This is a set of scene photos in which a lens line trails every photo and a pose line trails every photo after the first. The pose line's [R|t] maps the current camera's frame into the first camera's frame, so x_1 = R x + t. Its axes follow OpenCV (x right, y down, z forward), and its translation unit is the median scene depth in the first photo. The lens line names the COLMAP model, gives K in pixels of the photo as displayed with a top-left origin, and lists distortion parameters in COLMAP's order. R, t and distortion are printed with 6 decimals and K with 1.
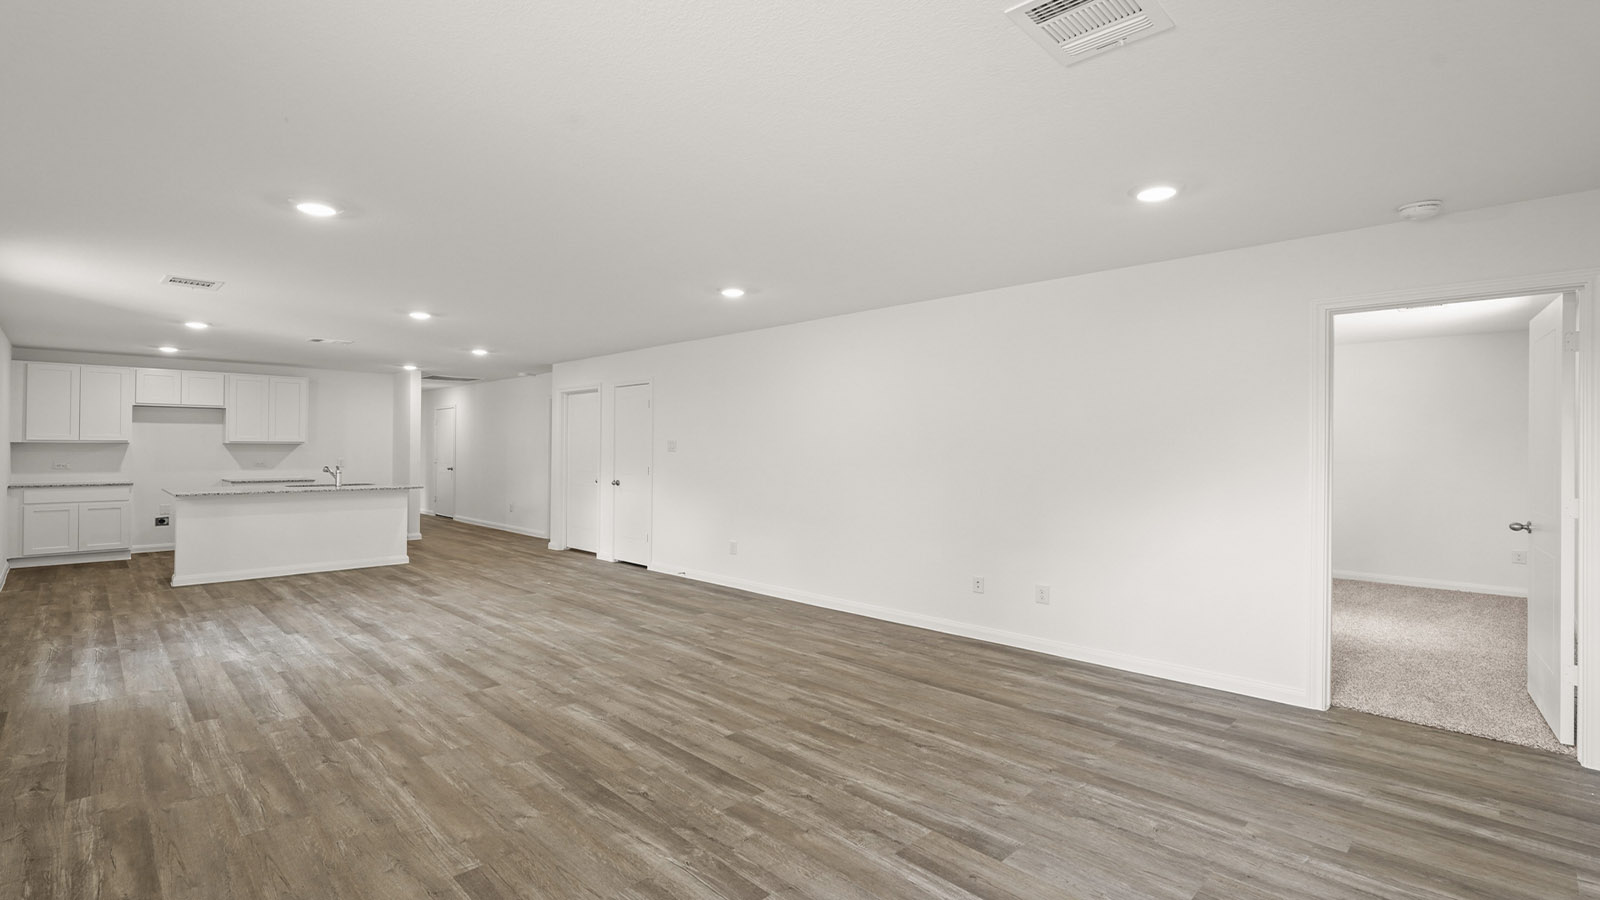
lens RADIAL K [[724.9, 0, 800.0], [0, 724.9, 450.0], [0, 0, 1]] dist [-0.004351, -0.000194]
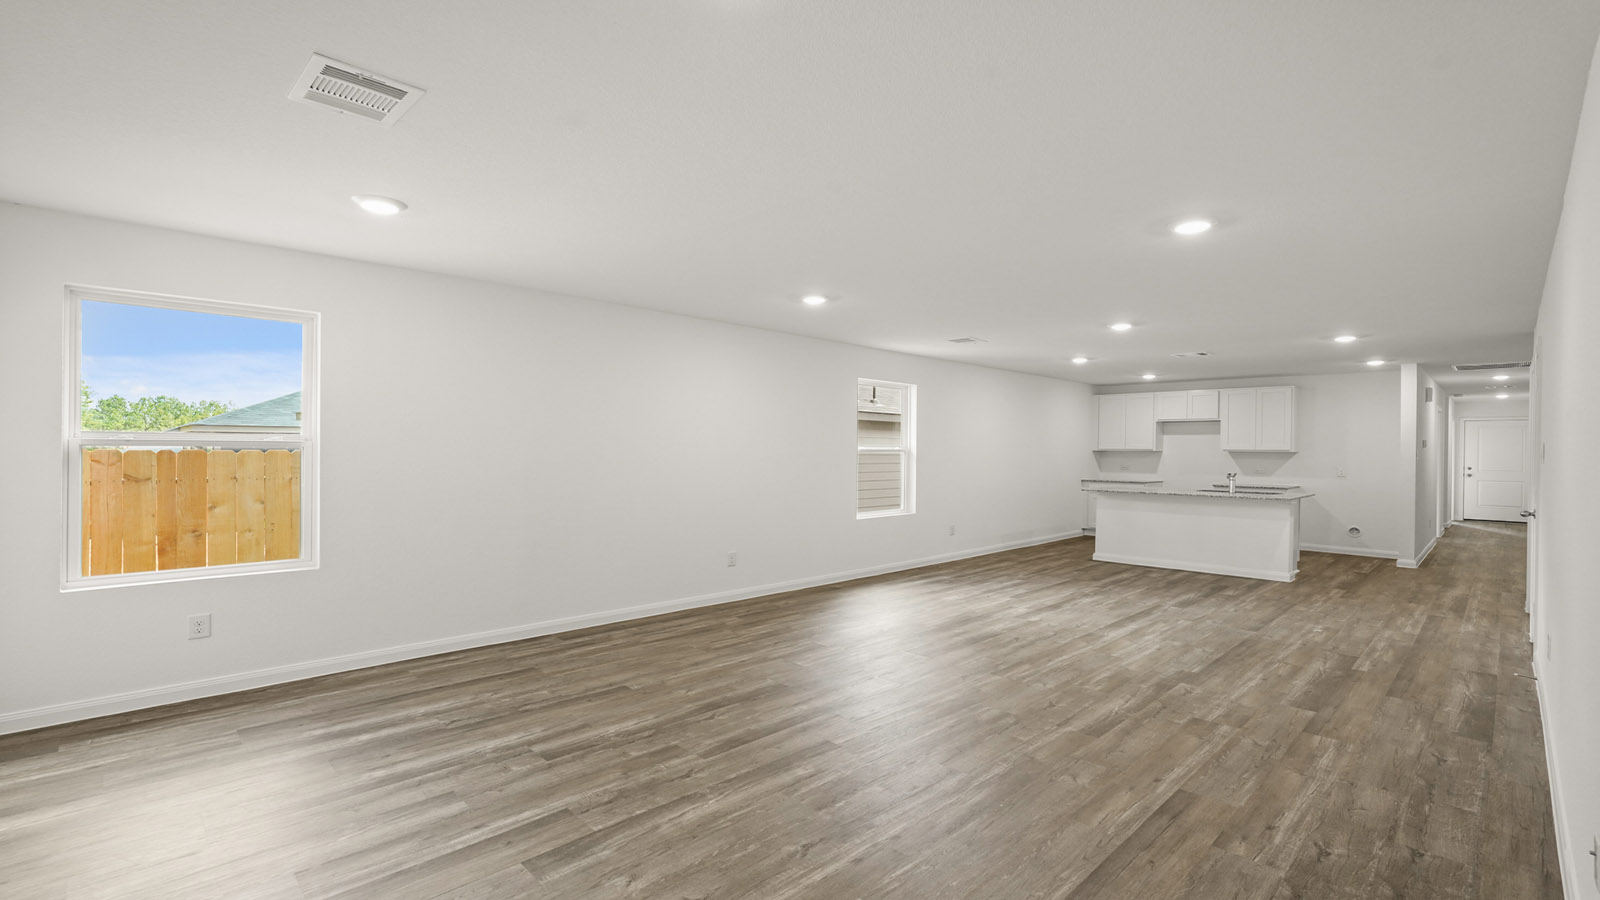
lens RADIAL K [[713.2, 0, 800.0], [0, 713.2, 450.0], [0, 0, 1]] dist [-0.004907, 0.000055]
pose [[-0.006486, -0.007512, -0.999951, 0.953474], [-0.008638, 0.999935, -0.007456, 0.007013], [0.999942, 0.008589, -0.006550, 1.053844]]
